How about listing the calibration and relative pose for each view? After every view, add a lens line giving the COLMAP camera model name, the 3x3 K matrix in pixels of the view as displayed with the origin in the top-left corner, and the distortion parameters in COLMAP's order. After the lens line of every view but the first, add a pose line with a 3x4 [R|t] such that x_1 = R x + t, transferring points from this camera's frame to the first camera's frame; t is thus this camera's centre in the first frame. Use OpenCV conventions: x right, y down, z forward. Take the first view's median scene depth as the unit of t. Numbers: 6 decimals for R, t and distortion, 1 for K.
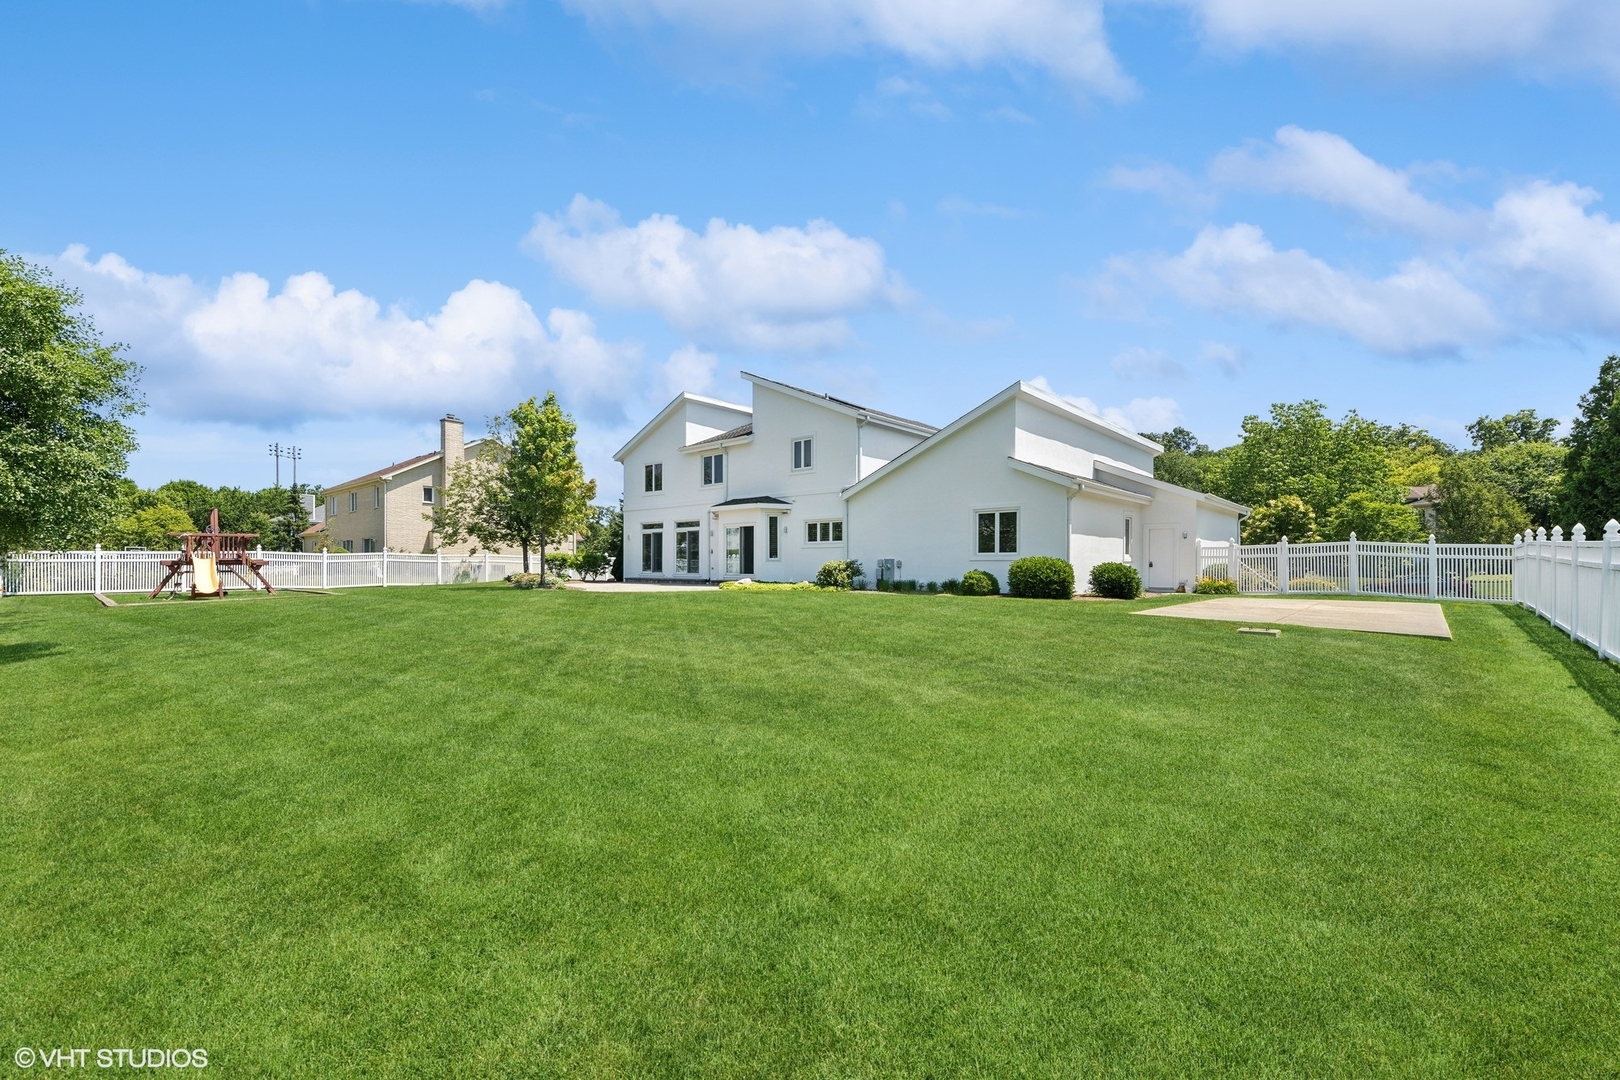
lens RADIAL K [[670.5, 0, 810.0], [0, 670.5, 540.0], [0, 0, 1]] dist [-0.000162, 0.000002]
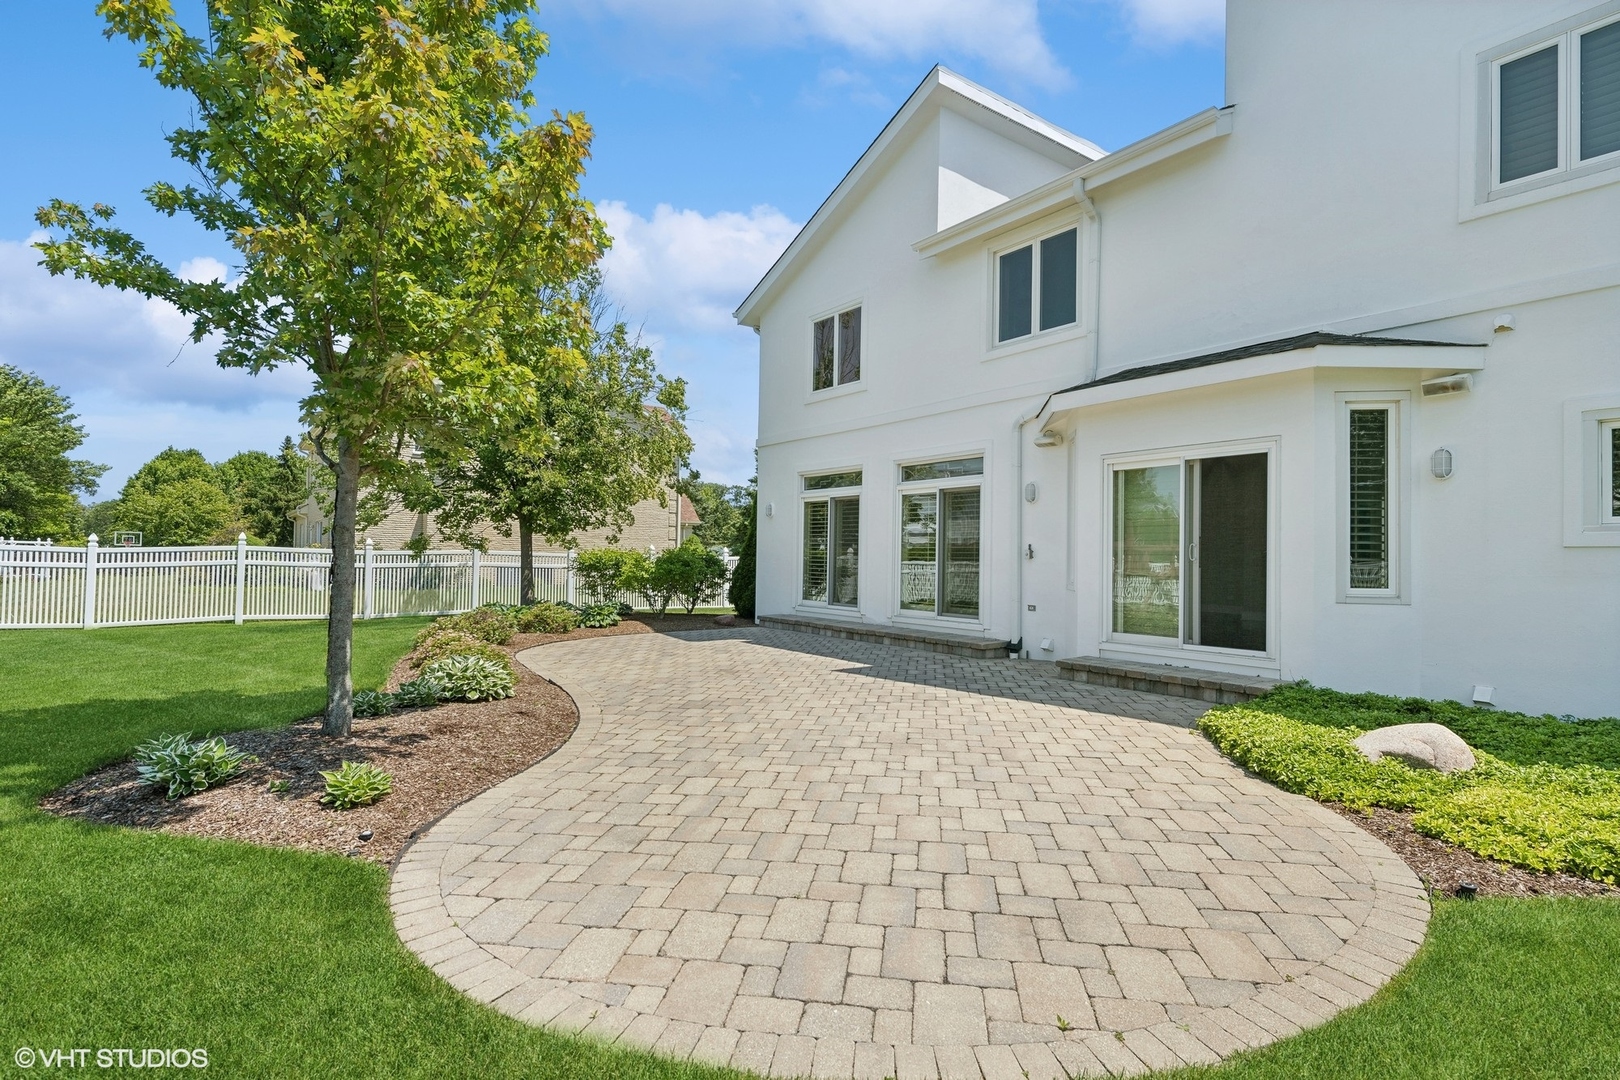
lens RADIAL K [[841.4, 0, 810.0], [0, 841.4, 540.0], [0, 0, 1]] dist [-0.000089, -0.000009]
pose [[0.976615, 0.013250, -0.214587, -0.152405], [-0.011435, 0.999888, 0.009696, 0.008264], [0.214691, -0.007016, 0.976657, 0.563926]]
